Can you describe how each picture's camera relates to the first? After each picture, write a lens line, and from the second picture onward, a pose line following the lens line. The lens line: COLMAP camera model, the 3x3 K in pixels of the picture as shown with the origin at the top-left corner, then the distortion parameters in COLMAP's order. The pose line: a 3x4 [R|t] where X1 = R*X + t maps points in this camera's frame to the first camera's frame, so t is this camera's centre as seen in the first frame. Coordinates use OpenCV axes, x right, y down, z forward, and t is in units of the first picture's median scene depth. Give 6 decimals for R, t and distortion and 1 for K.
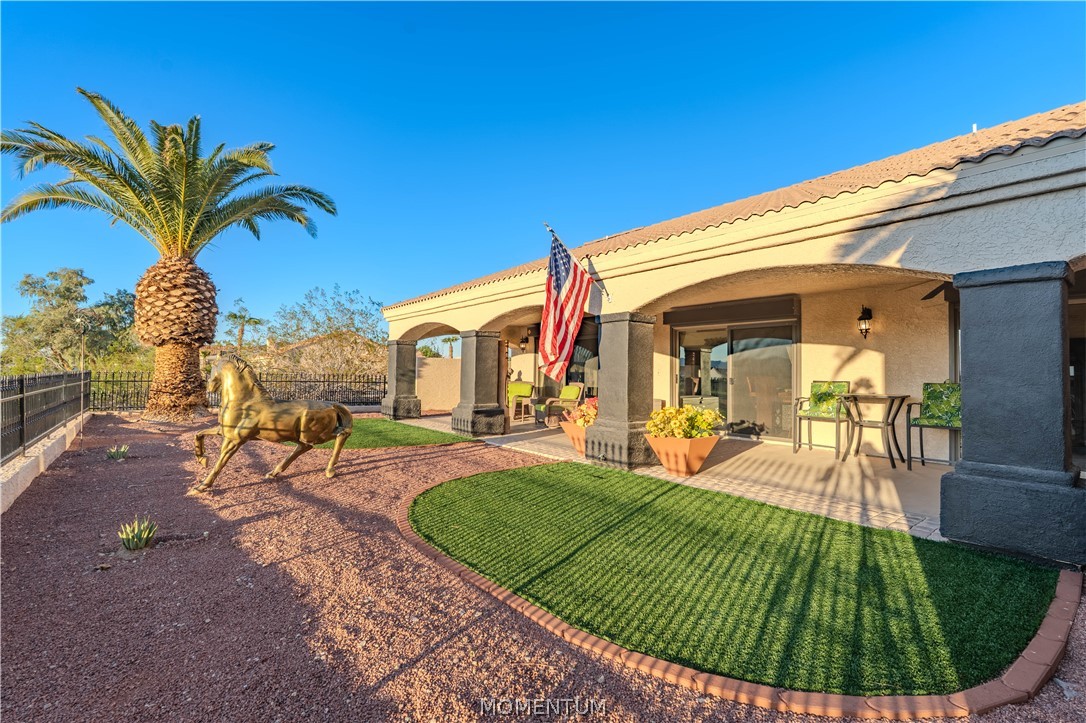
lens RADIAL K [[483.9, 0, 541.6], [0, 483.9, 360.4], [0, 0, 1]] dist [-0.005428, -0.000373]
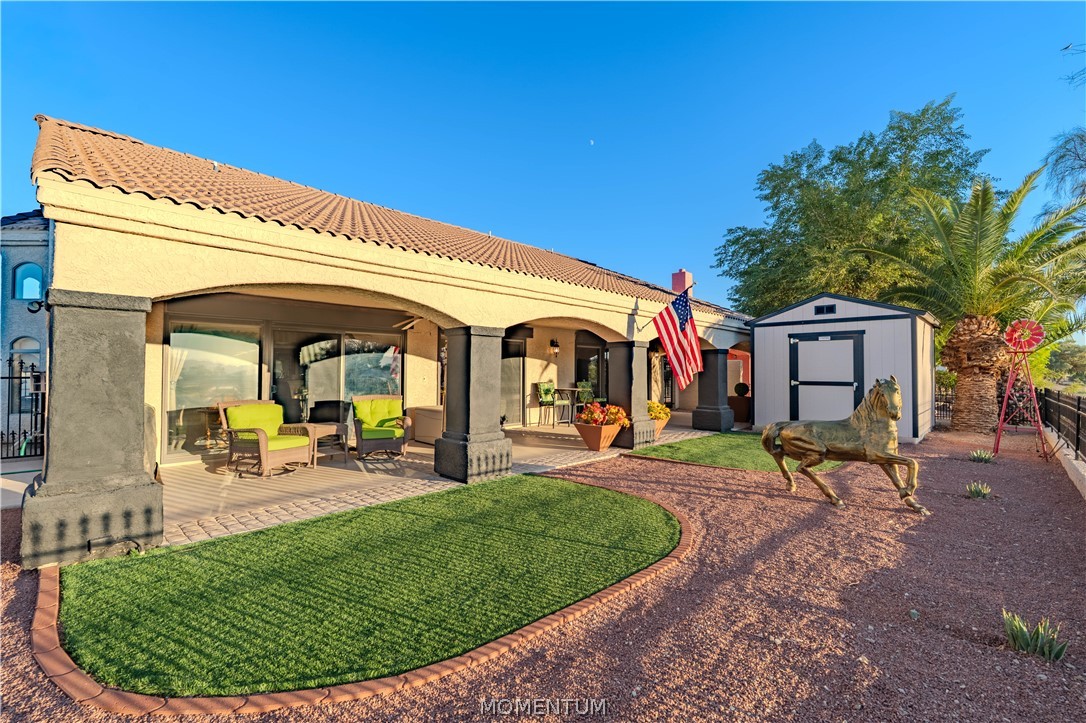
lens RADIAL K [[483.9, 0, 539.9], [0, 483.9, 358.2], [0, 0, 1]] dist [-0.005428, -0.000373]
pose [[-0.220186, 0.002985, 0.975453, -1.086216], [-0.010953, 0.999925, -0.005532, -0.029127], [-0.975396, -0.011903, -0.220137, 1.427169]]
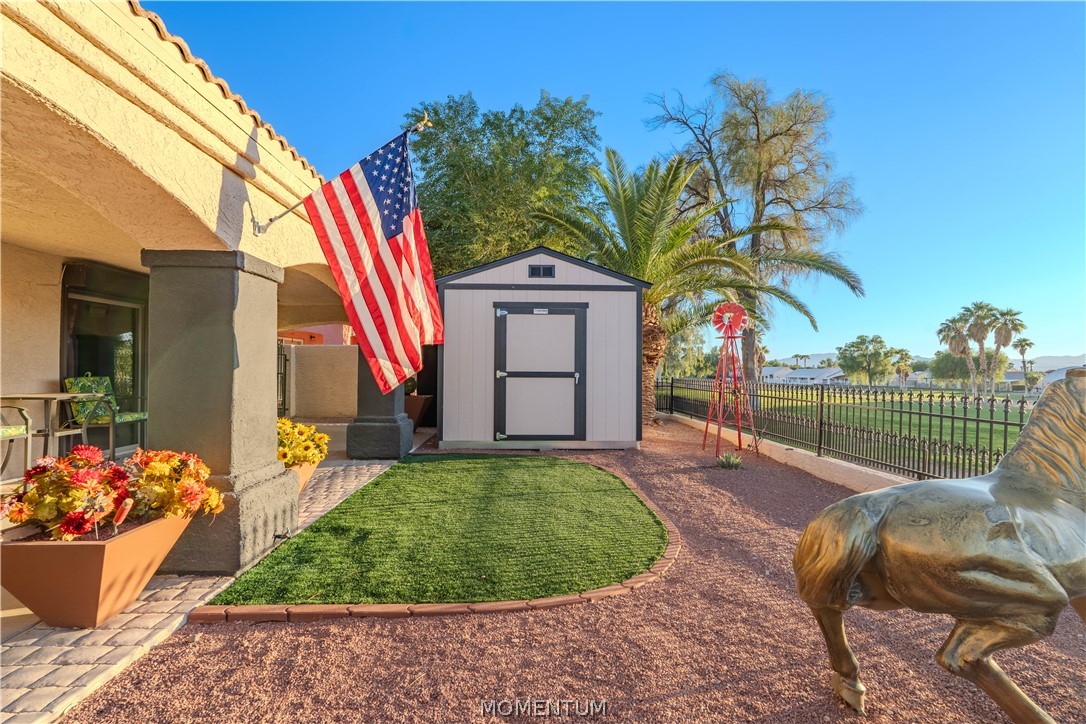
lens RADIAL K [[483.9, 0, 543.4], [0, 483.9, 362.1], [0, 0, 1]] dist [-0.005428, -0.000373]
pose [[-0.851981, -0.020331, 0.523178, -0.352197], [-0.025870, 0.999660, -0.003281, 0.008647], [-0.522933, -0.016331, -0.852217, 1.129596]]
